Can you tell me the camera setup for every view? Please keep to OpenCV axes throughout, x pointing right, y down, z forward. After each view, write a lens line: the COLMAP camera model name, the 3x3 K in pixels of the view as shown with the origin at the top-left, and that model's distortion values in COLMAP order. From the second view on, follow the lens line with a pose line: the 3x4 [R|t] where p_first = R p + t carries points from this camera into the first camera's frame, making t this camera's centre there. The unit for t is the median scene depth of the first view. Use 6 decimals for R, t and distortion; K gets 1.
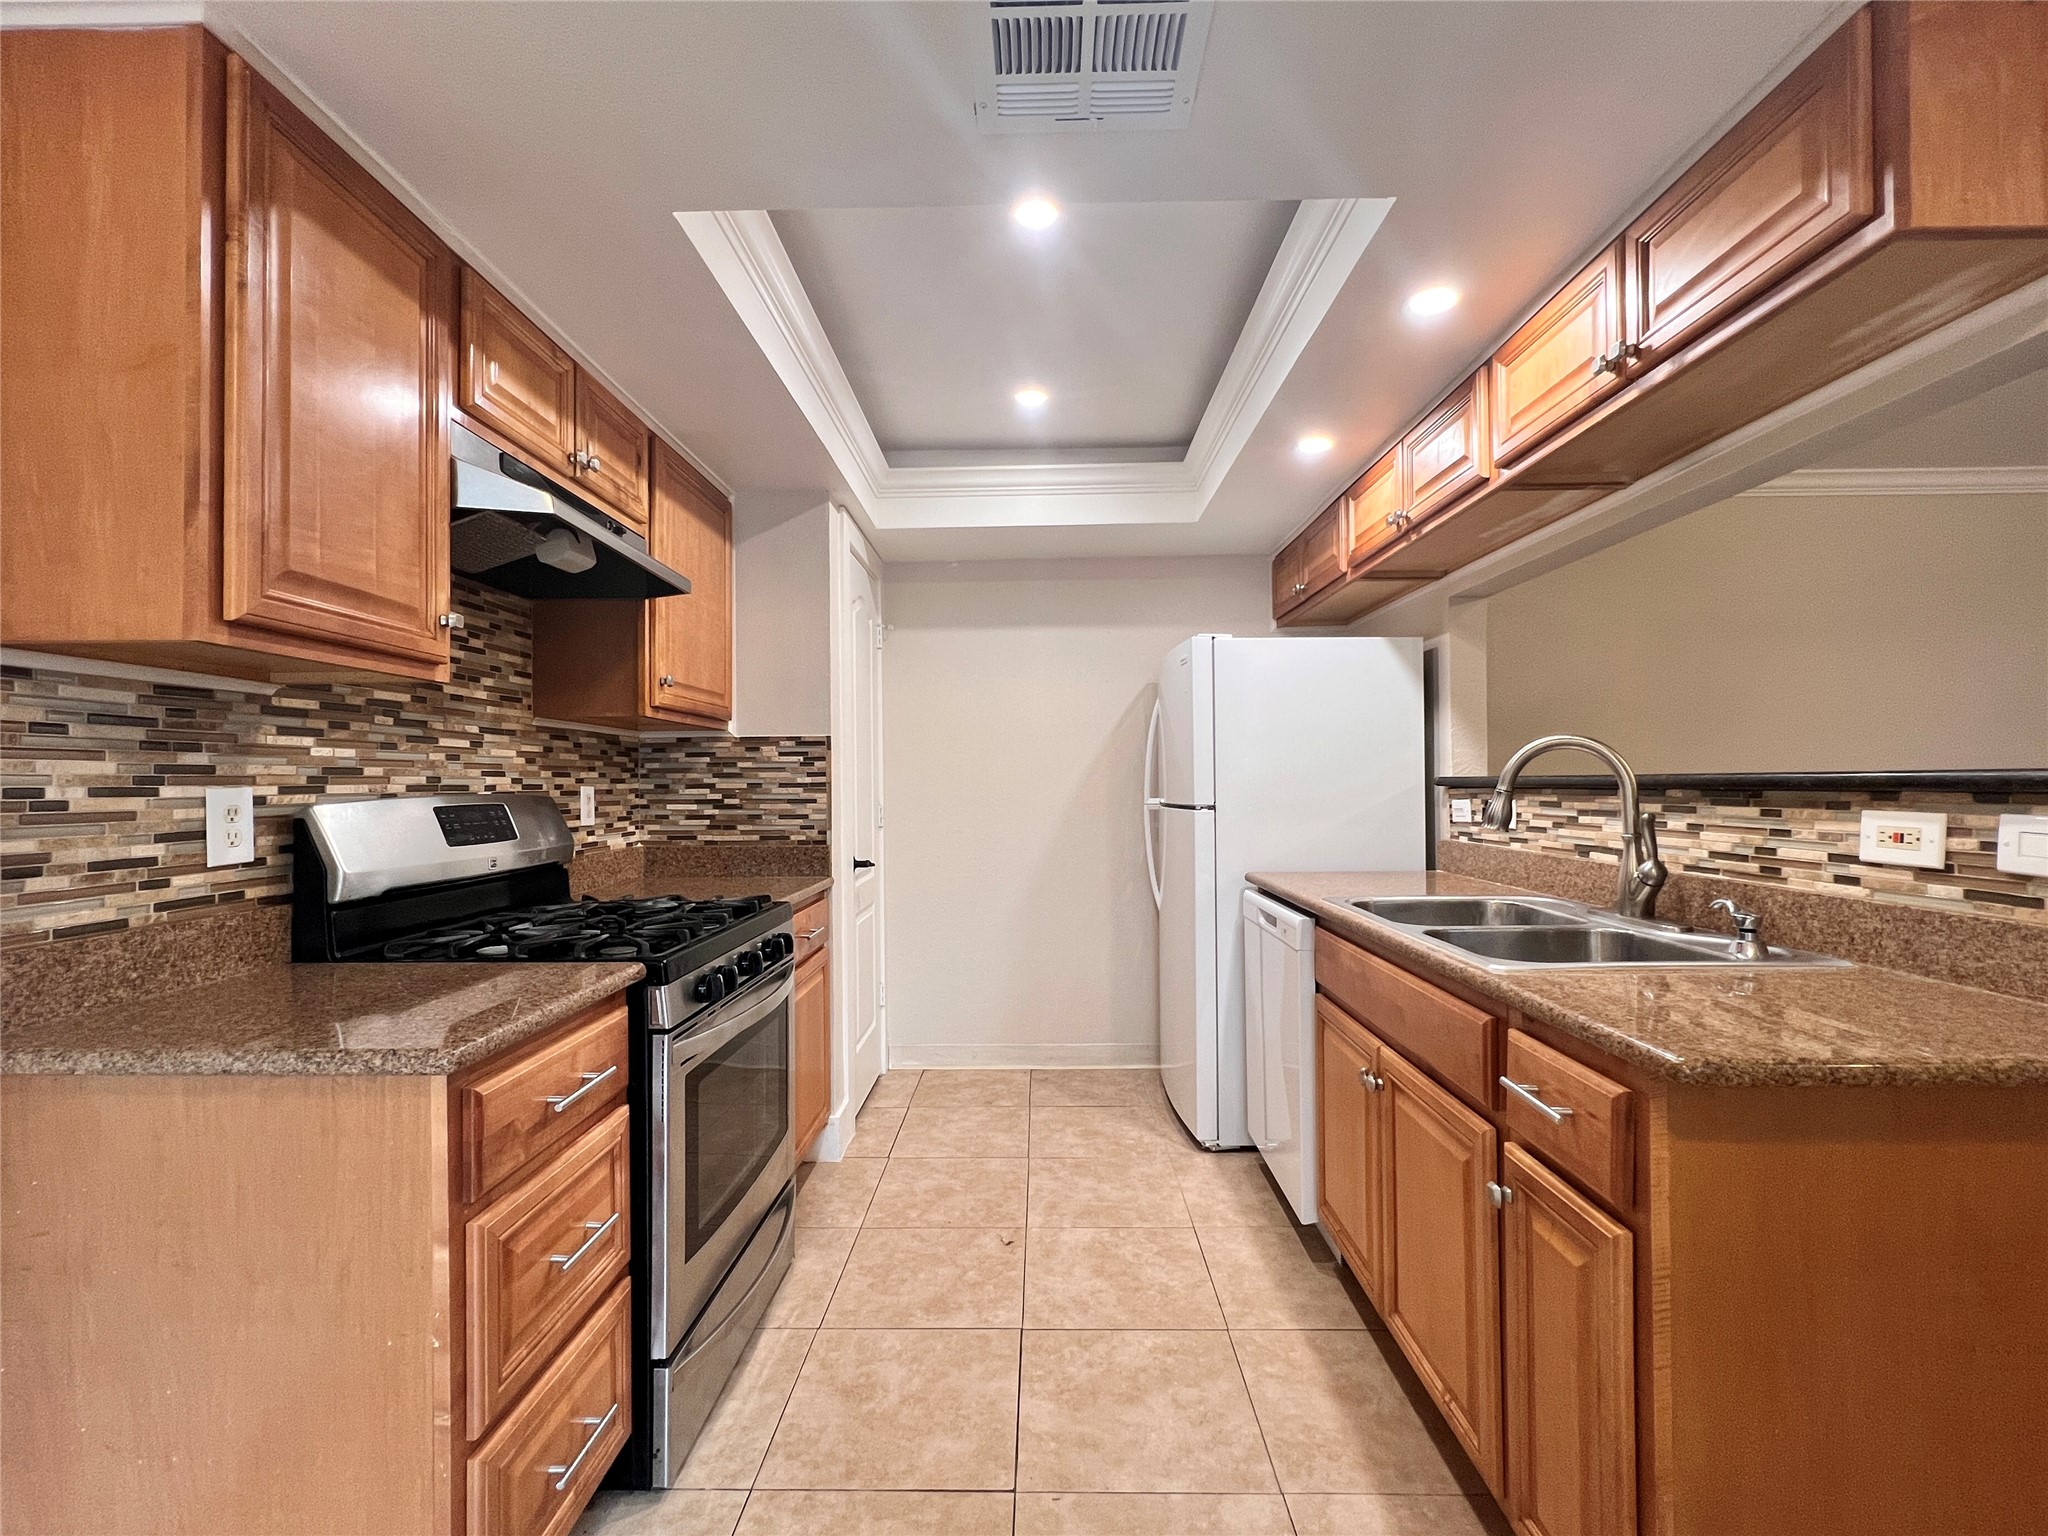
lens RADIAL K [[896.1, 0, 1022.8], [0, 896.1, 774.4], [0, 0, 1]] dist [-0.001820, 0.000226]
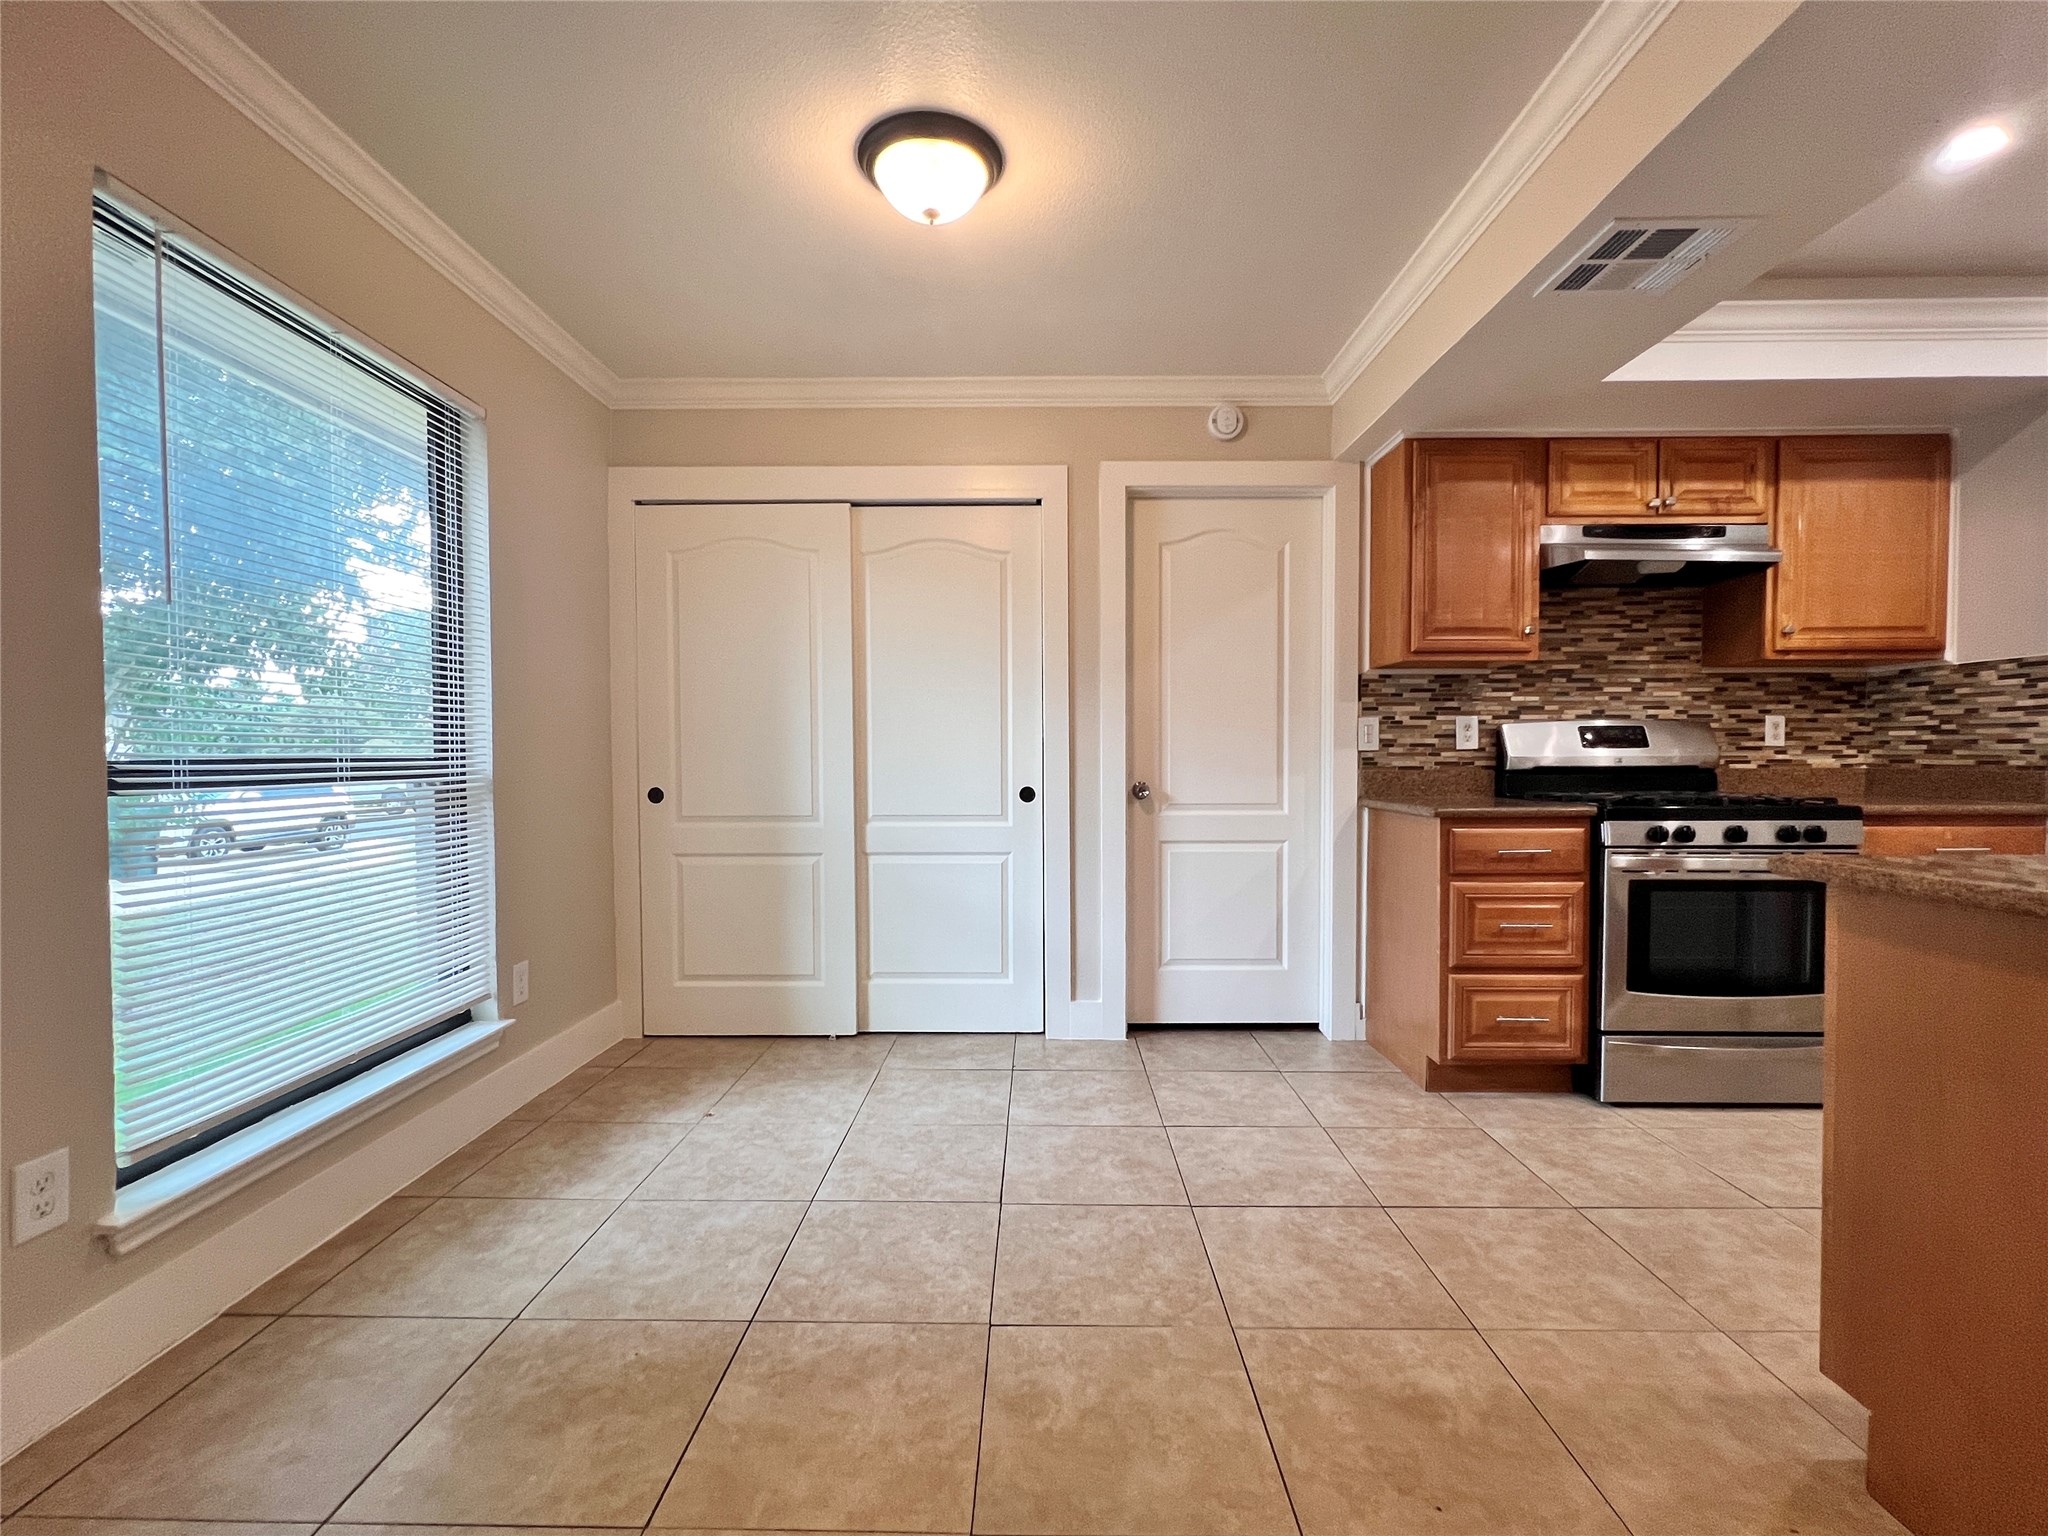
lens RADIAL K [[893.6, 0, 1024.5], [0, 893.6, 776.2], [0, 0, 1]] dist [-0.003523, 0.001299]
pose [[0.005049, 0.032428, -0.999461, 1.073236], [0.012673, 0.999392, 0.032490, 0.060889], [0.999907, -0.012831, 0.004635, -0.119011]]
